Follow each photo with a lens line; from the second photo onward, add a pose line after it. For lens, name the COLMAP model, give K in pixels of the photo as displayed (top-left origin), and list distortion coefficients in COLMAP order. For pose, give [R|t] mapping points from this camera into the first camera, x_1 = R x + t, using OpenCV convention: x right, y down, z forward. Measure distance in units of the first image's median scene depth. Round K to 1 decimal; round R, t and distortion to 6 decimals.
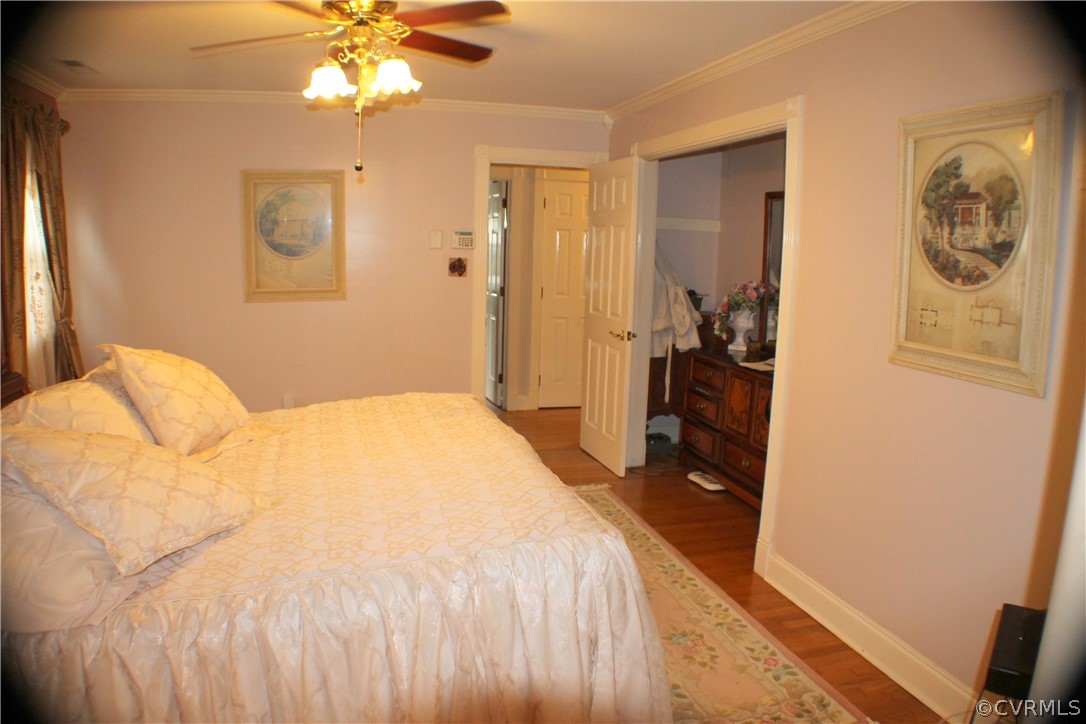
lens RADIAL K [[722.4, 0, 543.0], [0, 722.4, 362.0], [0, 0, 1]] dist [-0.213731, 0.067965]
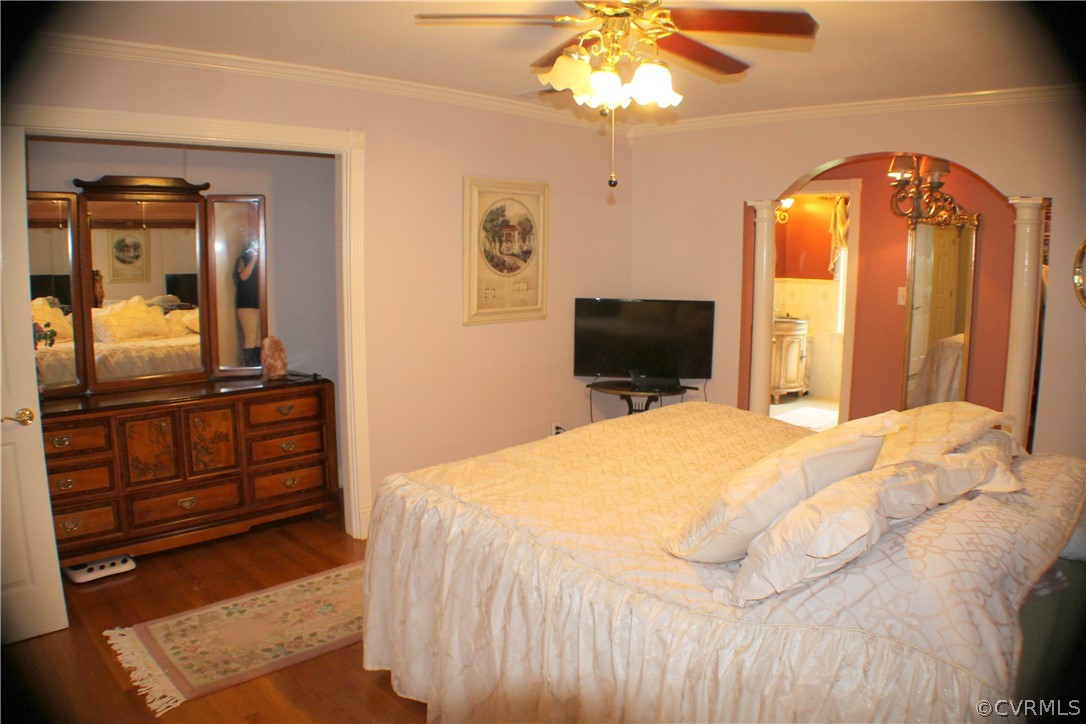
lens RADIAL K [[722.4, 0, 543.0], [0, 722.4, 362.0], [0, 0, 1]] dist [-0.213731, 0.067965]
pose [[-0.467471, -0.159213, 0.869553, -1.256085], [0.120812, 0.962912, 0.241256, -0.355523], [-0.875714, 0.217833, -0.430898, 1.855311]]
